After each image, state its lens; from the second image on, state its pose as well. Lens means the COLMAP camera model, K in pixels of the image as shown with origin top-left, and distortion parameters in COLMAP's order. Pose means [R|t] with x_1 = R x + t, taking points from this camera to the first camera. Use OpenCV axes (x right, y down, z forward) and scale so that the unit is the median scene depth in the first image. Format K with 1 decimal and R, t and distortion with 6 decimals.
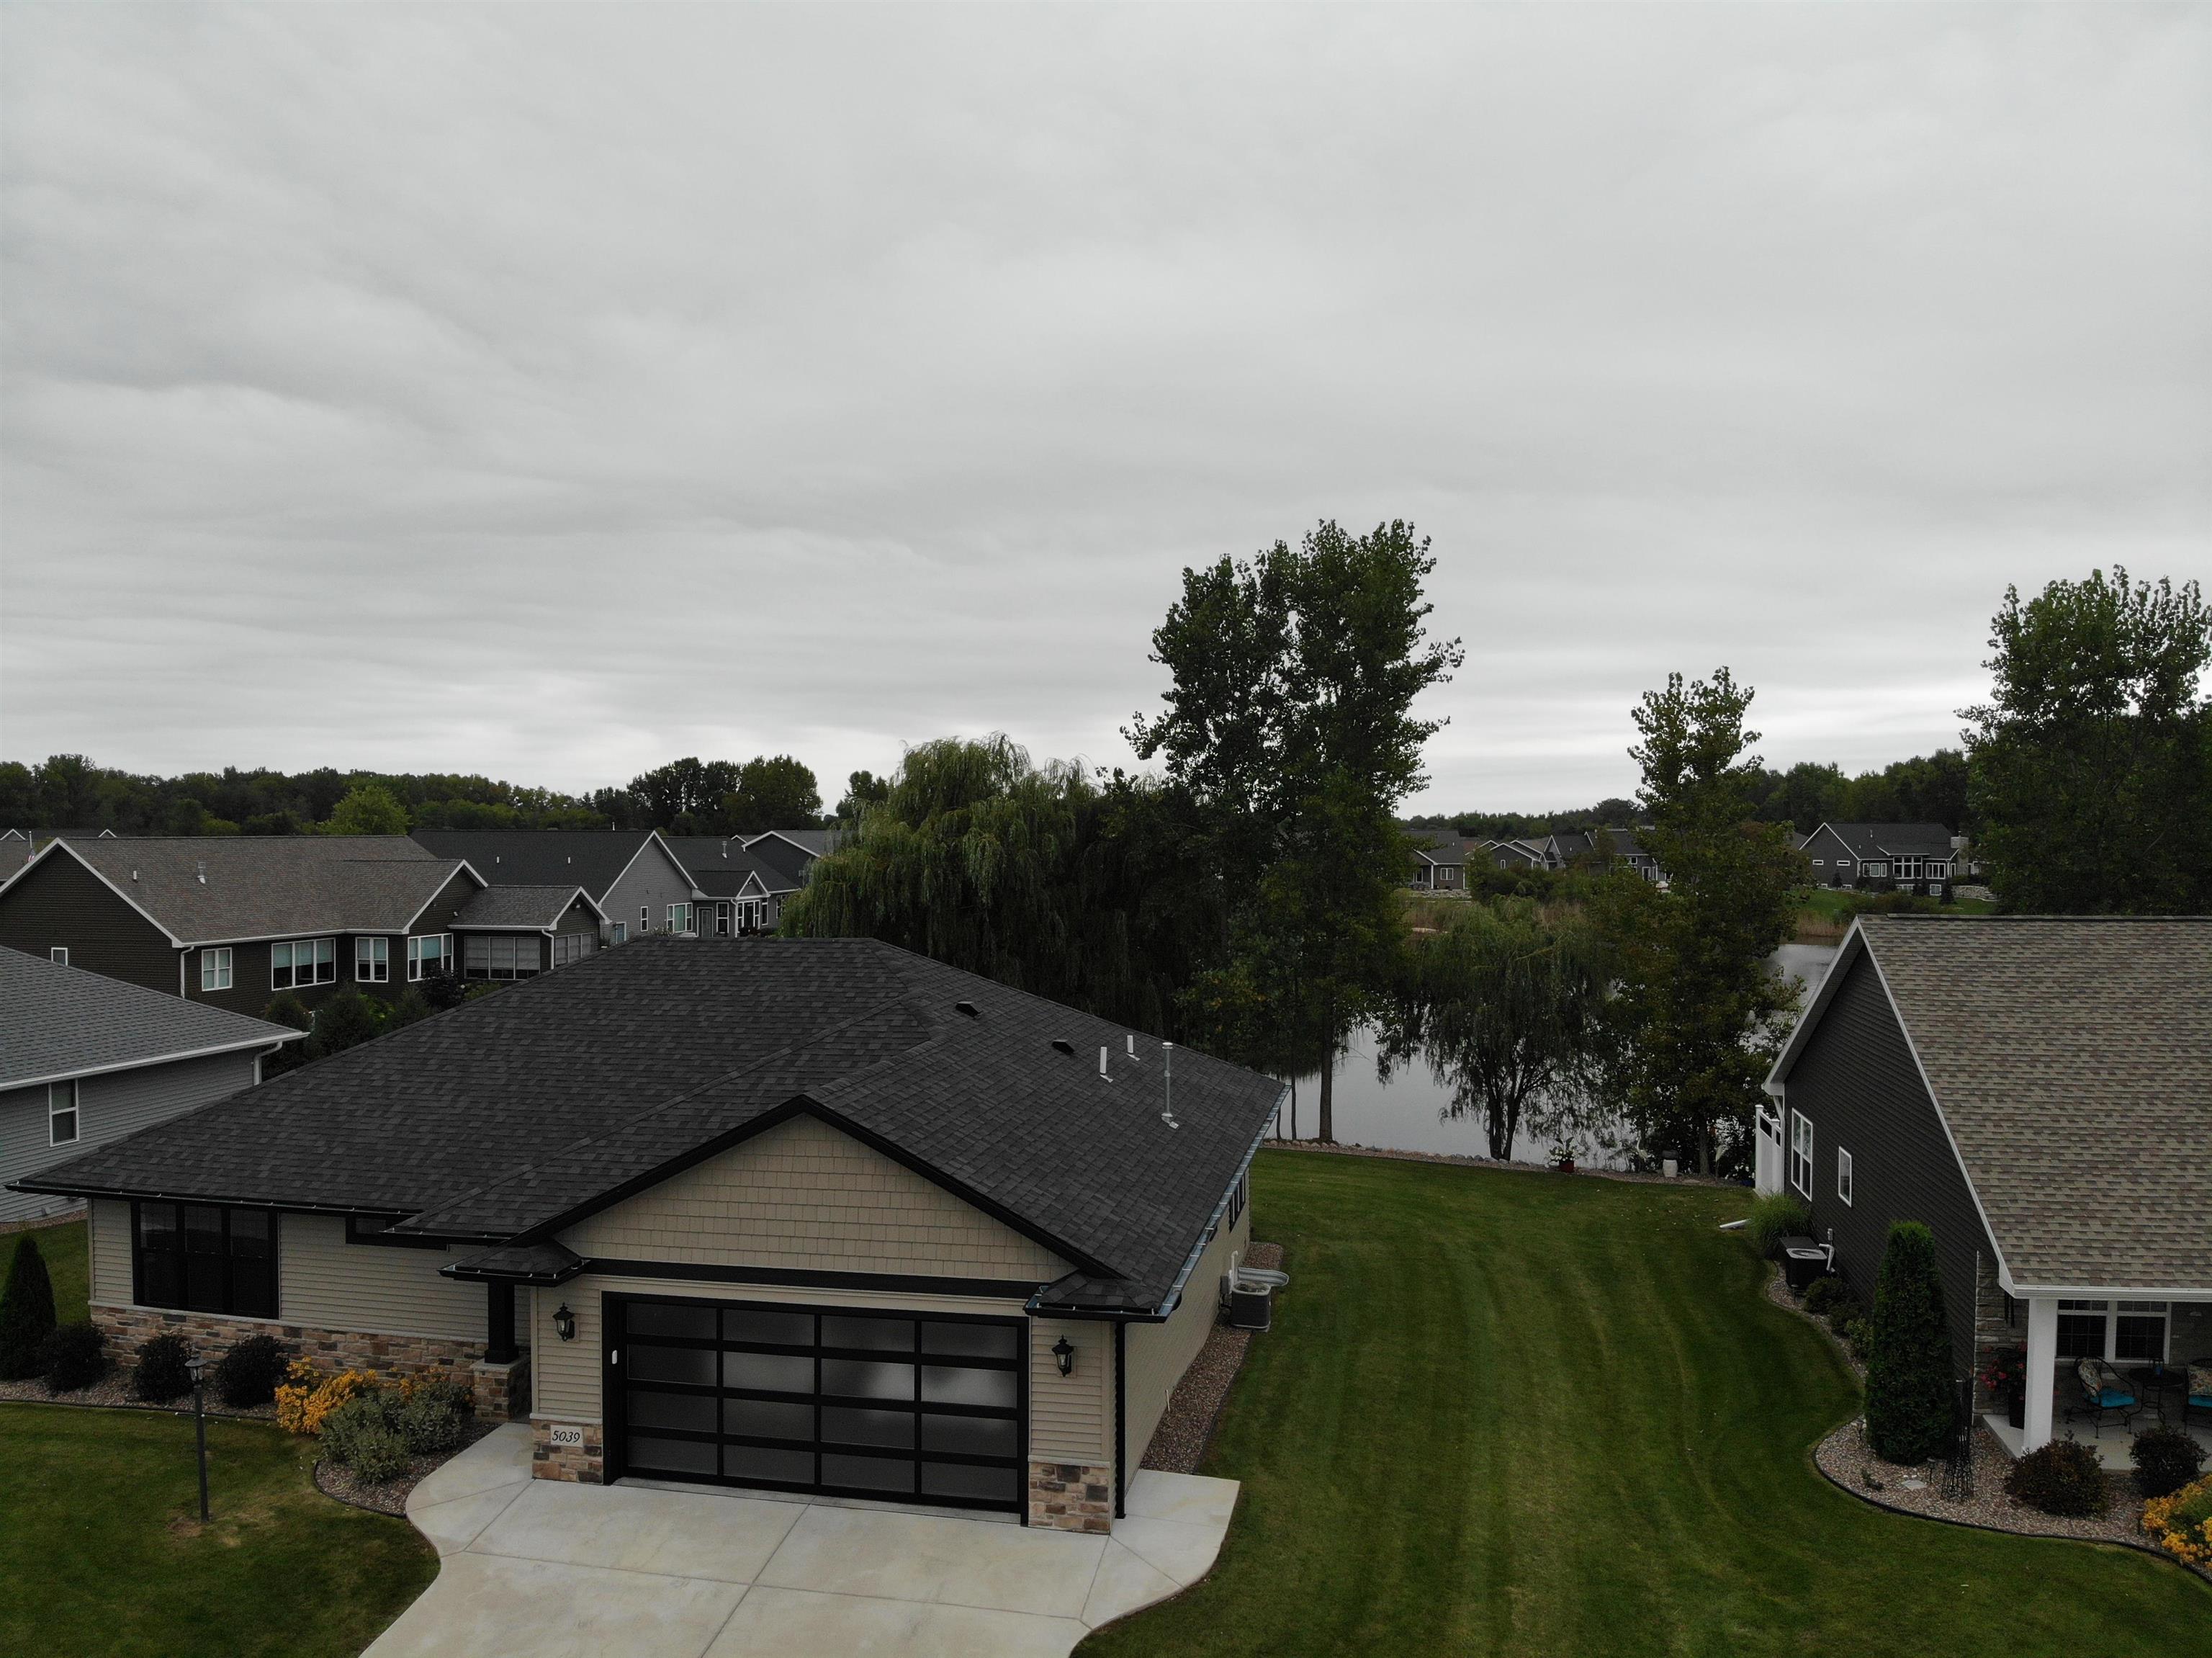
lens RADIAL K [[1632.9, 0, 1107.3], [0, 1632.9, 842.7], [0, 0, 1]] dist [0.060763, -0.185287]
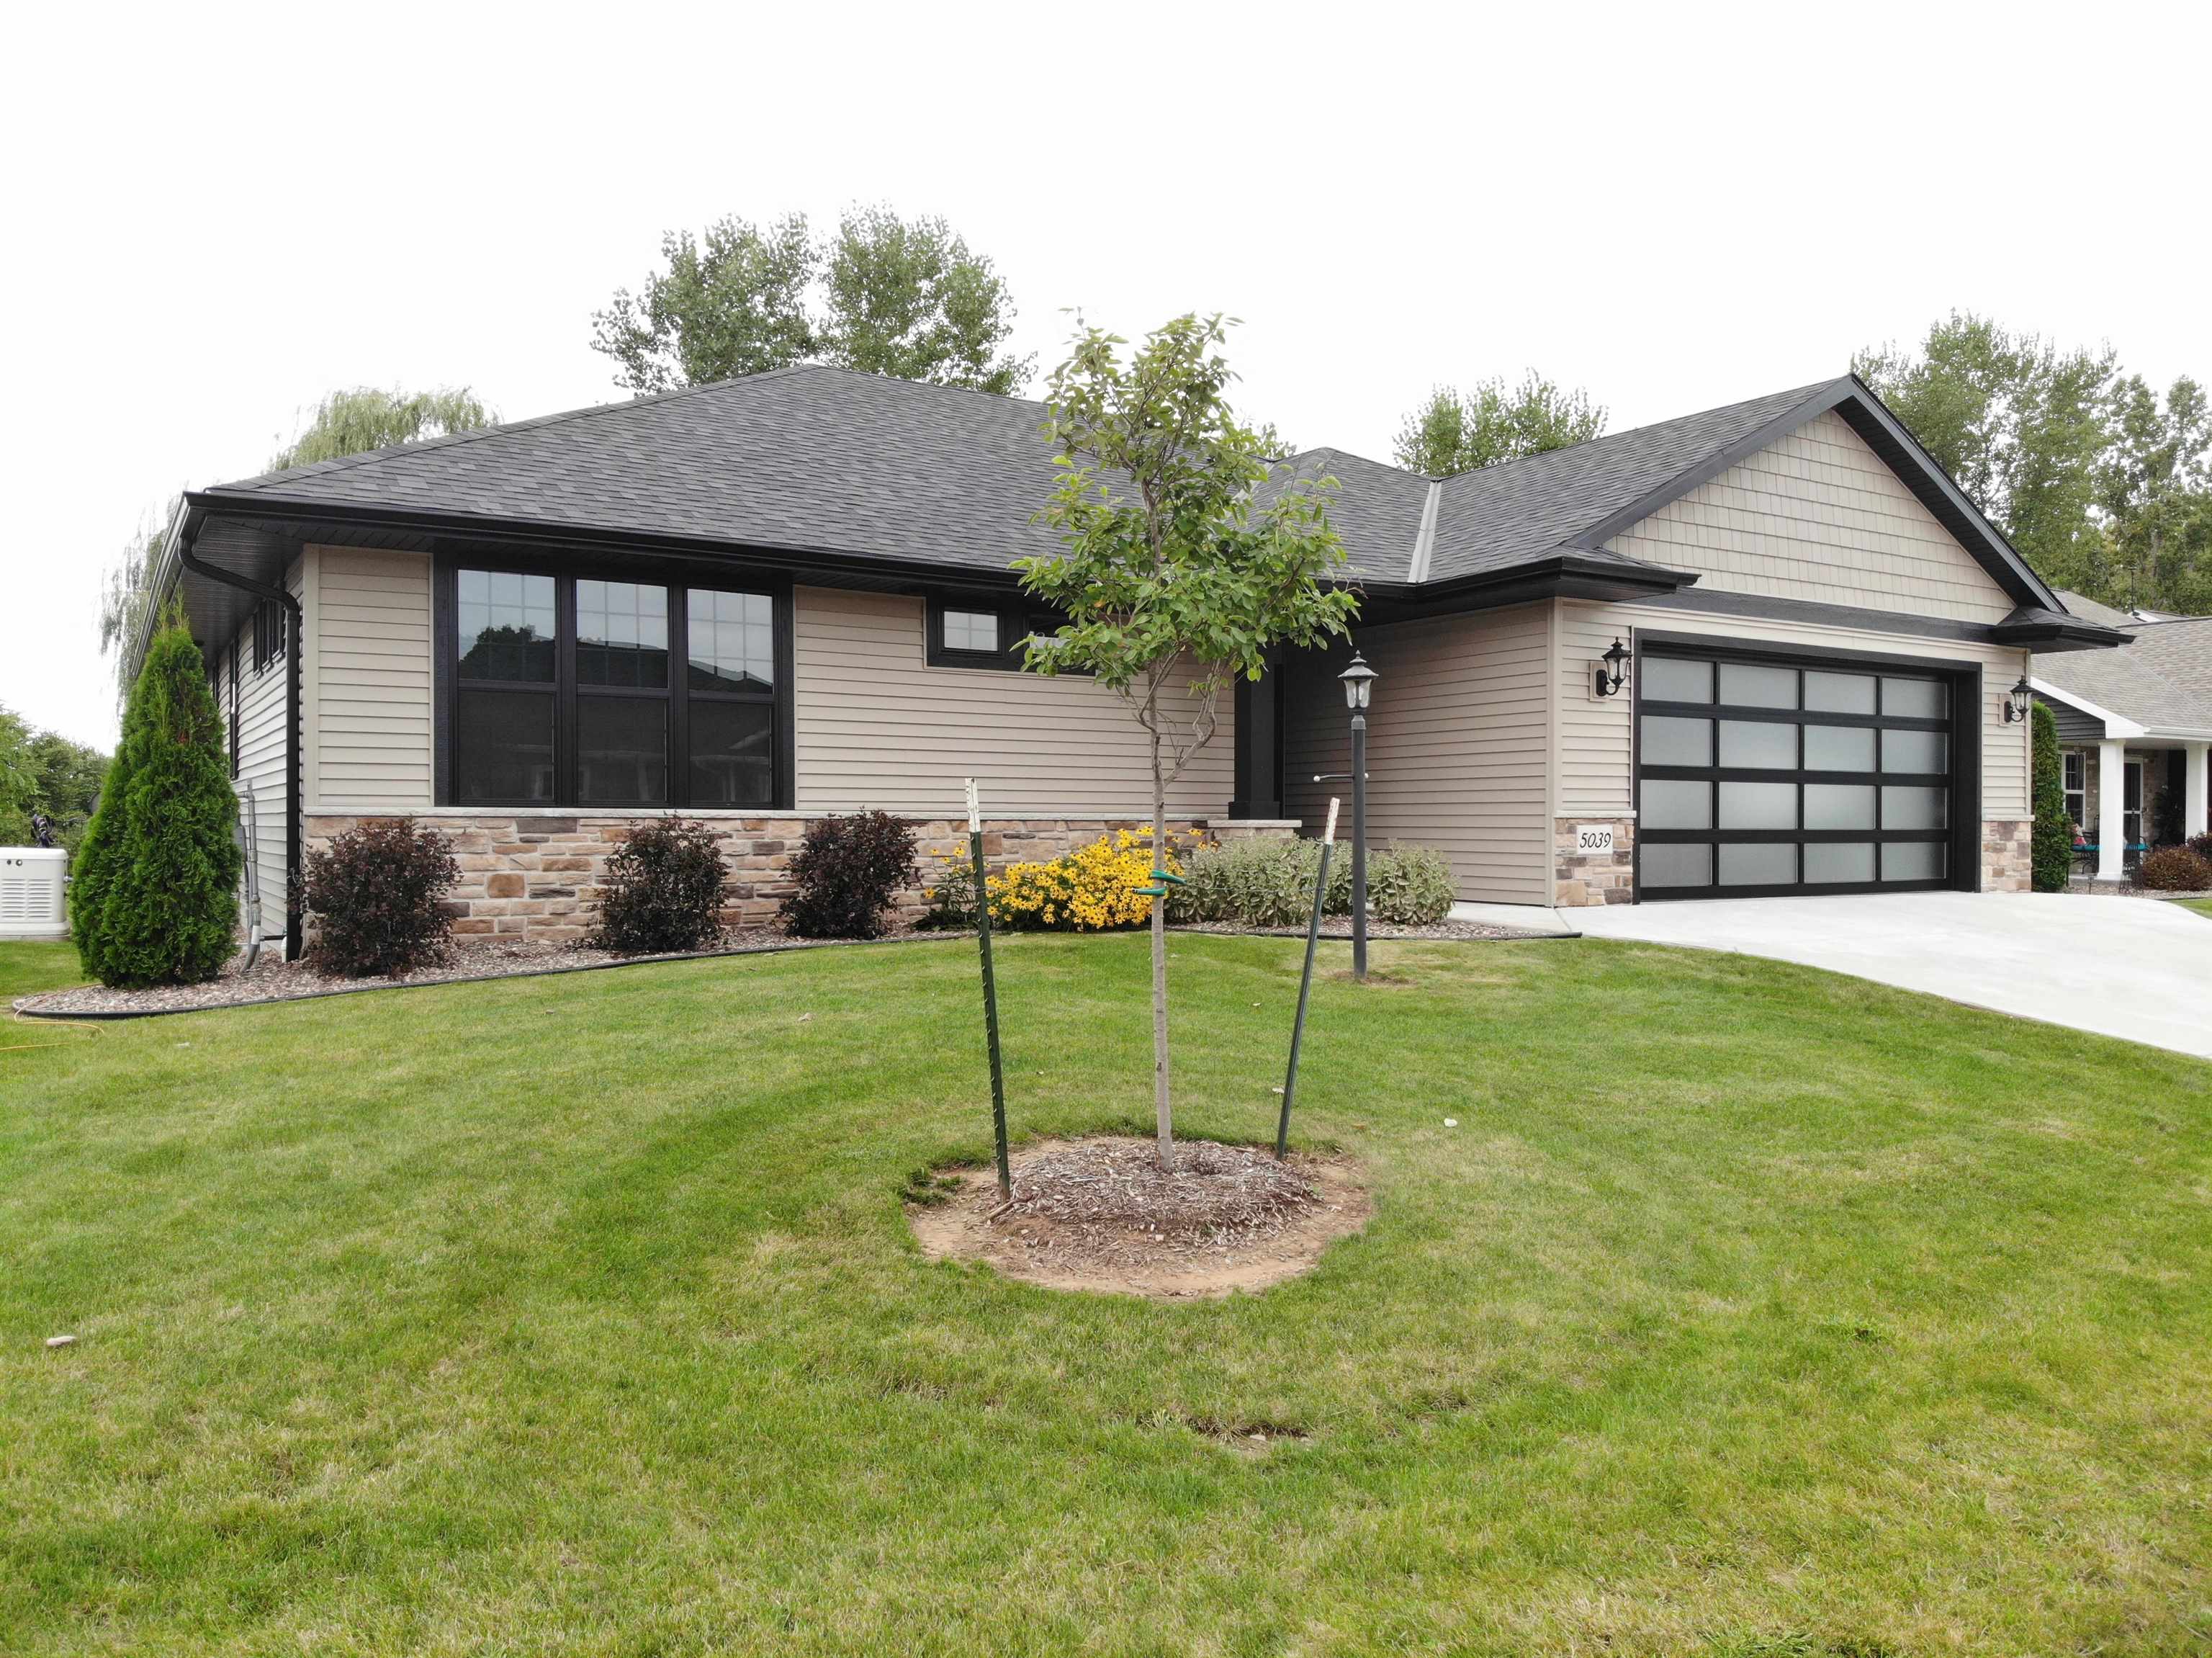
lens RADIAL K [[1632.9, 0, 1107.3], [0, 1632.9, 842.7], [0, 0, 1]] dist [0.060763, -0.185287]
pose [[0.727366, -0.012343, 0.686139, -0.819725], [0.010862, 0.999920, 0.006473, 0.308977], [-0.686164, 0.002744, 0.727442, 0.557030]]
